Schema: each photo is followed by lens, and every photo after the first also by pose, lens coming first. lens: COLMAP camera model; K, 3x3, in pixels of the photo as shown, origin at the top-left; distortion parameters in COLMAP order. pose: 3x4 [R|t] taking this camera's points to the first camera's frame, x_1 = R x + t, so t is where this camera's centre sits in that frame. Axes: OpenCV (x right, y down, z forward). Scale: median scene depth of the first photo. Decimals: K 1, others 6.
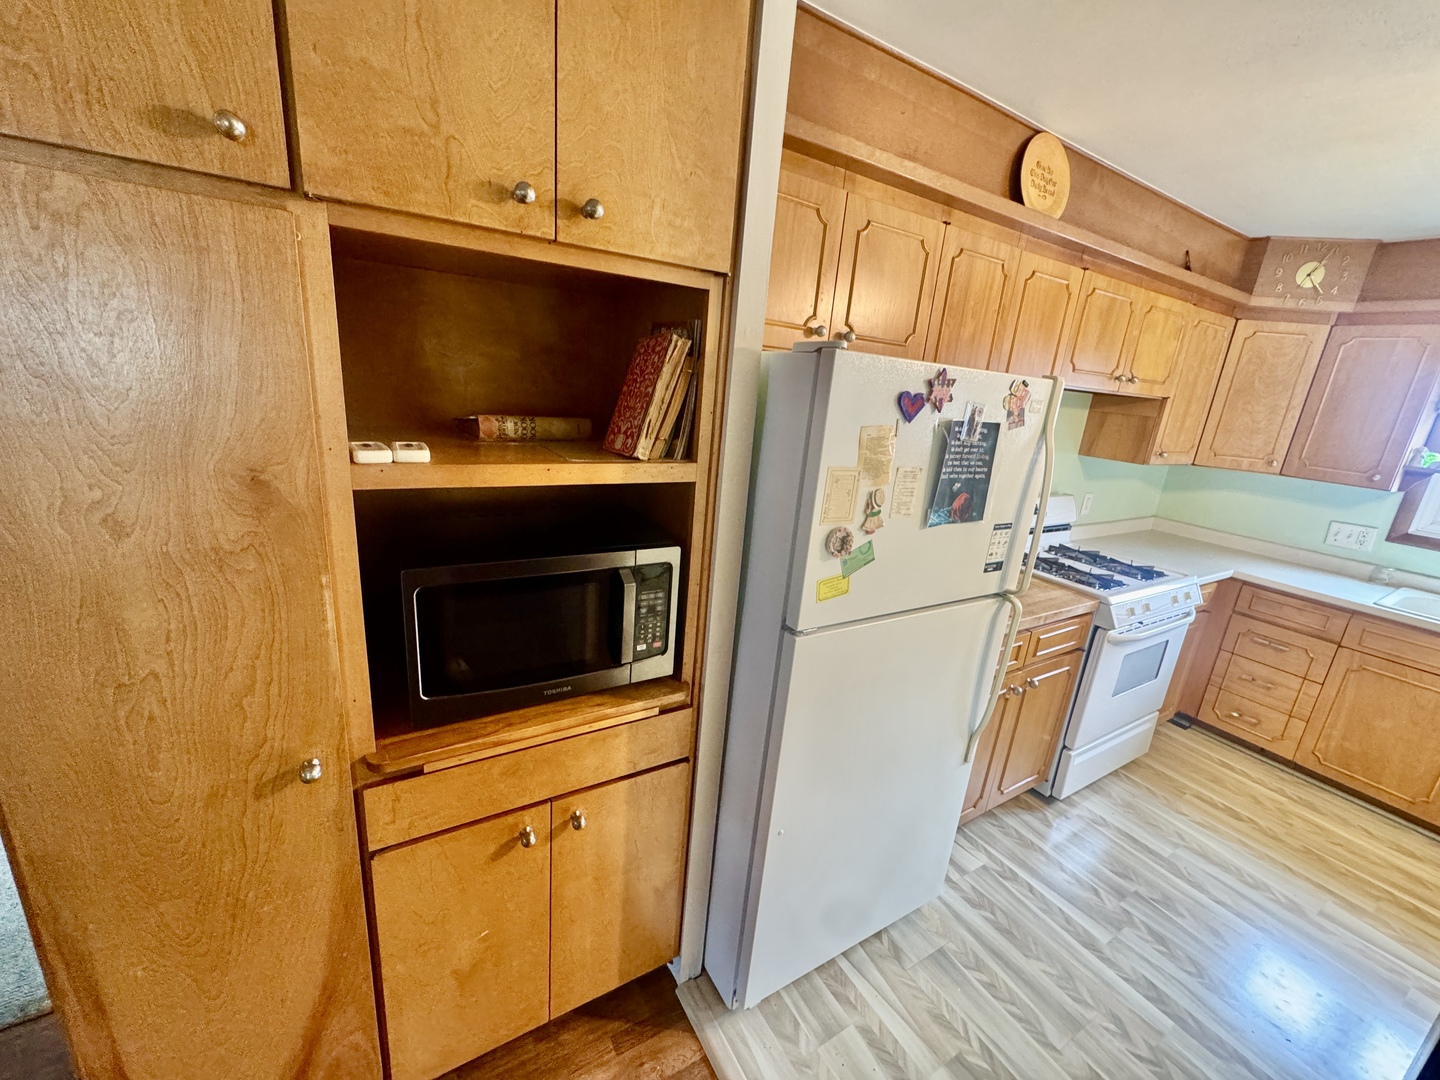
lens RADIAL K [[575.5, 0, 718.4], [0, 575.5, 537.6], [0, 0, 1]] dist [-0.003742, 0.000574]
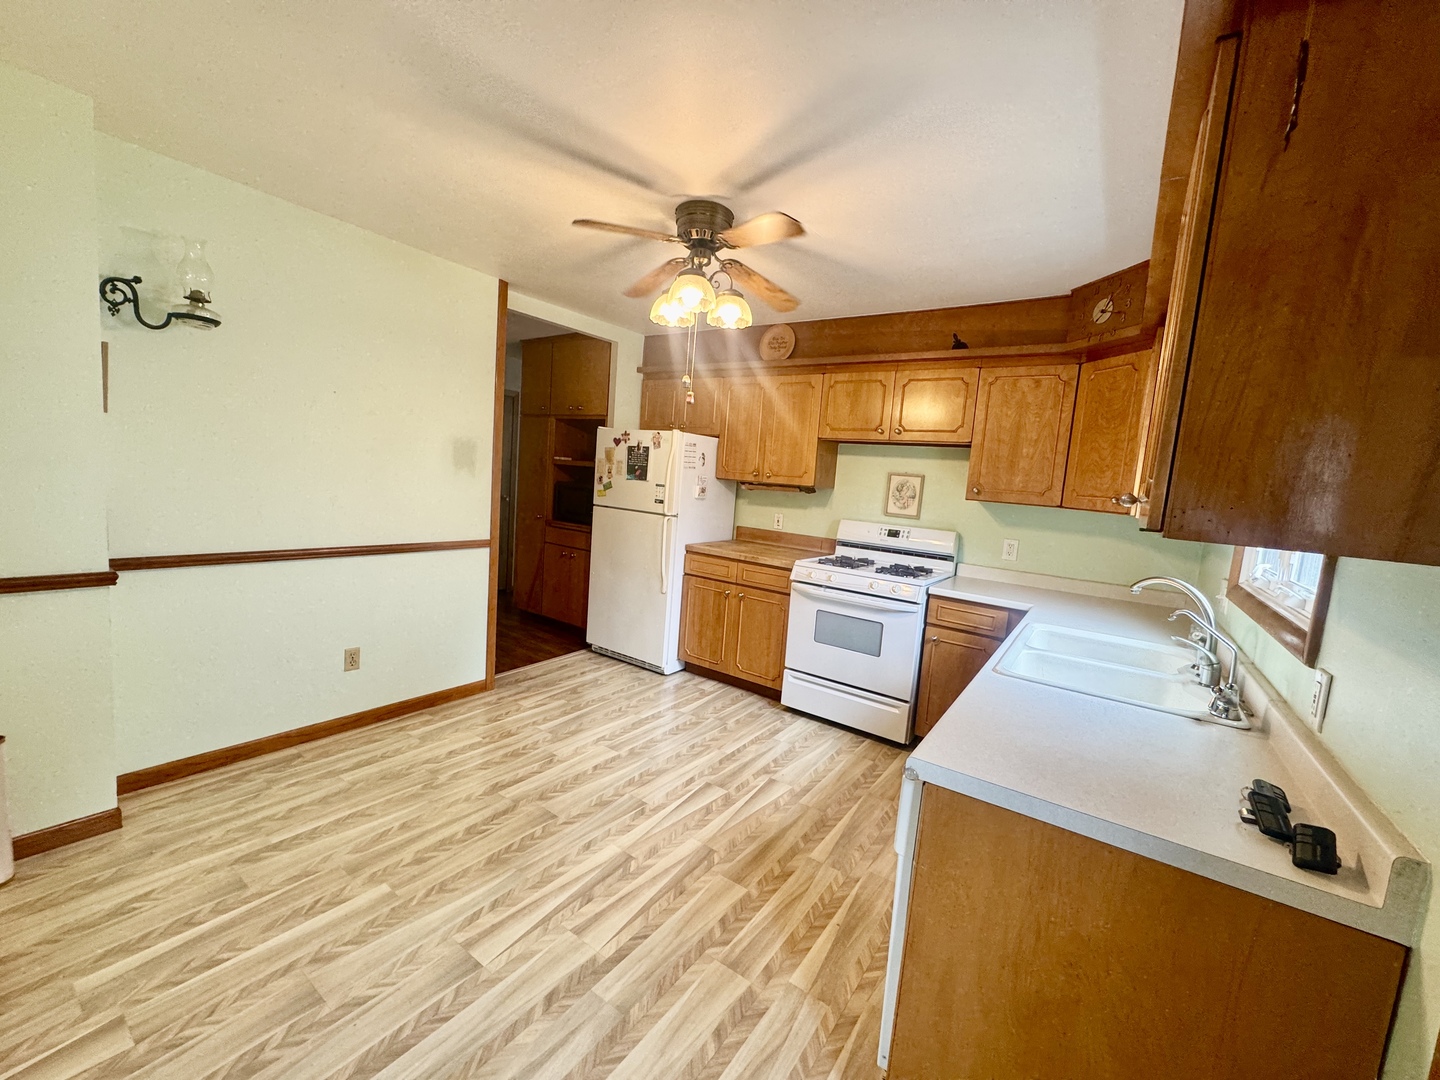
lens RADIAL K [[575.5, 0, 723.1], [0, 575.5, 537.9], [0, 0, 1]] dist [-0.003742, 0.000574]
pose [[0.412976, 0.046664, -0.909546, 3.032418], [-0.284921, 0.955176, -0.080362, 0.342391], [0.865027, 0.292336, 0.407760, 0.233662]]
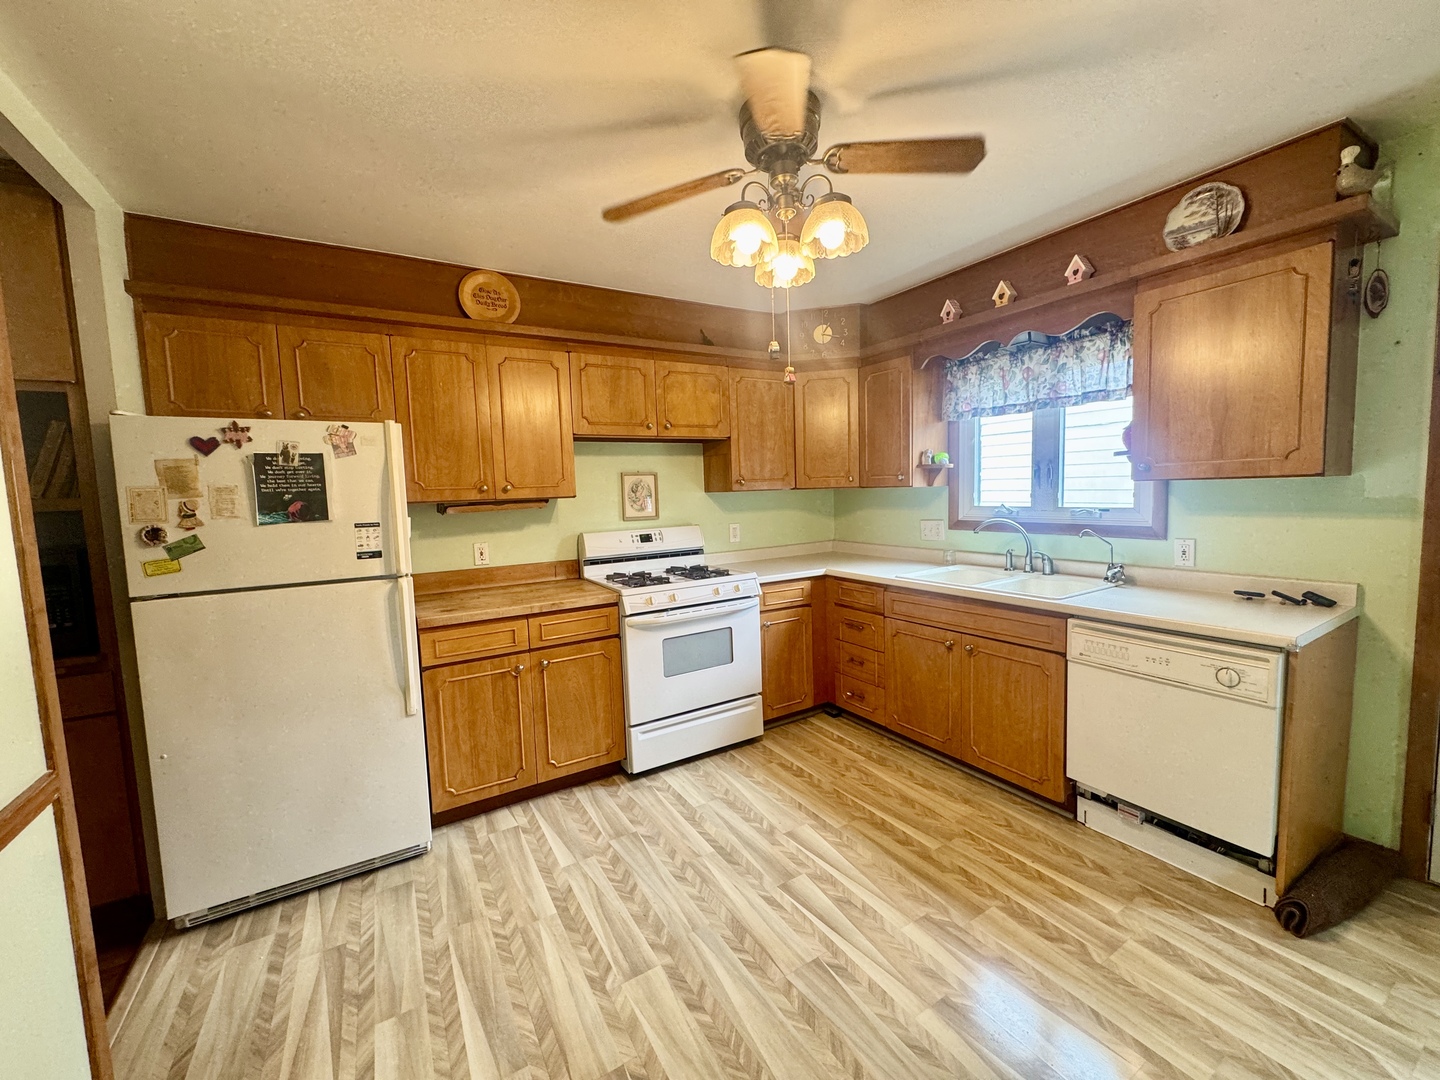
lens RADIAL K [[575.5, 0, 719.7], [0, 575.5, 537.6], [0, 0, 1]] dist [-0.003742, 0.000574]
pose [[0.992933, -0.118220, -0.010425, 1.361893], [0.114160, 0.975442, -0.188362, 0.375329], [0.032437, 0.185841, 0.982044, -0.359054]]
